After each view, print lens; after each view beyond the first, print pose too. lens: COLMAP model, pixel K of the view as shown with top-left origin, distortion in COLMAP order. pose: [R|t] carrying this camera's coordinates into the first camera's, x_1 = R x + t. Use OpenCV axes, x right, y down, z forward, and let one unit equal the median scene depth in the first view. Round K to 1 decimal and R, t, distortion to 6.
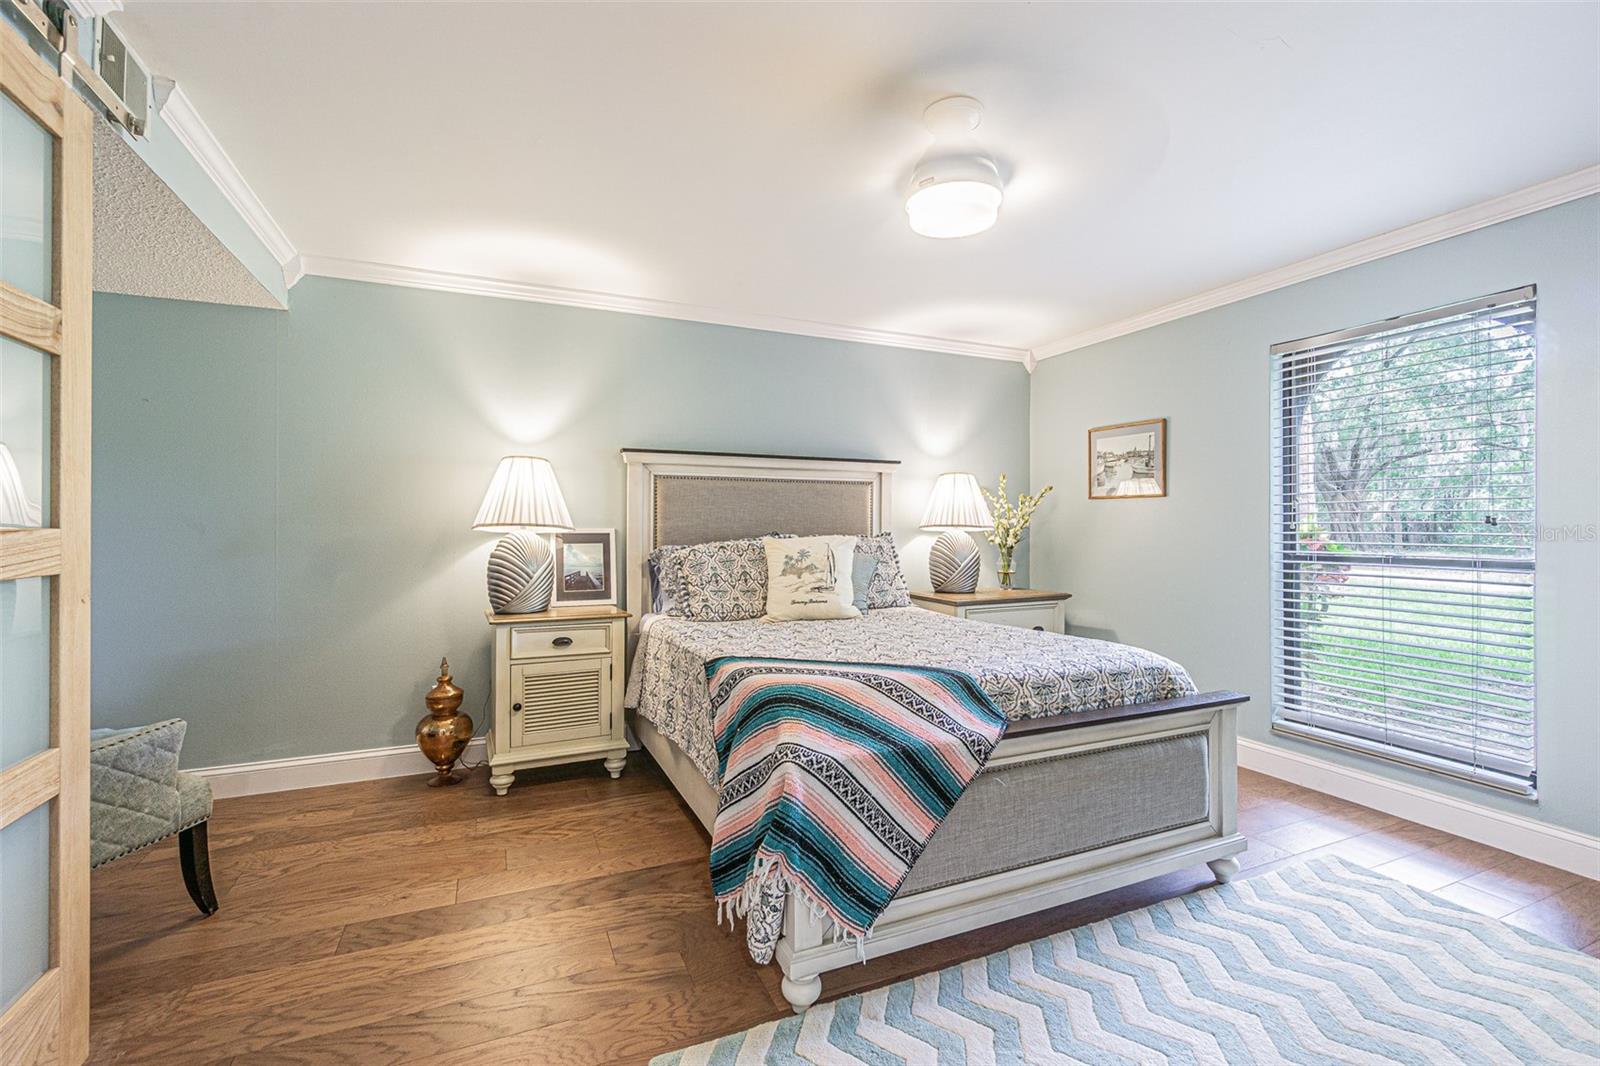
lens RADIAL K [[693.2, 0, 787.7], [0, 693.2, 522.7], [0, 0, 1]] dist [-0.011494, 0.003095]
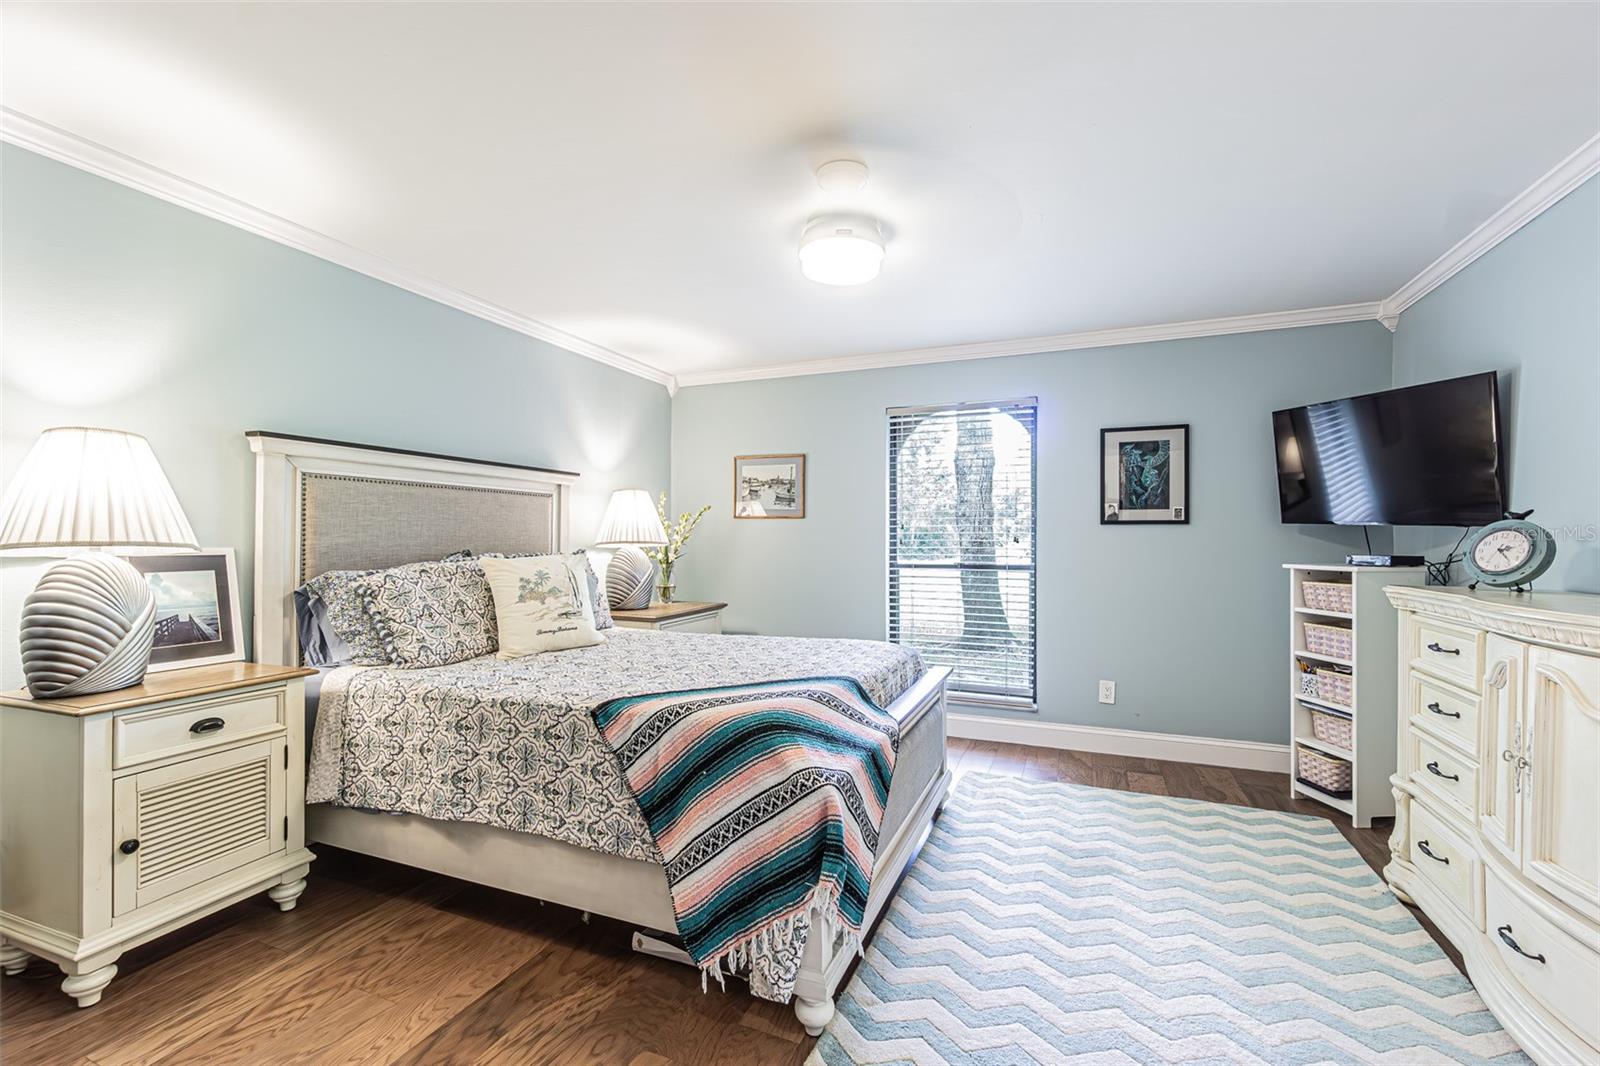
lens RADIAL K [[693.2, 0, 793.3], [0, 693.2, 536.7], [0, 0, 1]] dist [-0.011494, 0.003095]
pose [[0.720090, 0.003725, 0.693871, -0.357403], [-0.005492, 0.999985, 0.000331, -0.006582], [-0.693859, -0.004049, 0.720099, 0.153863]]
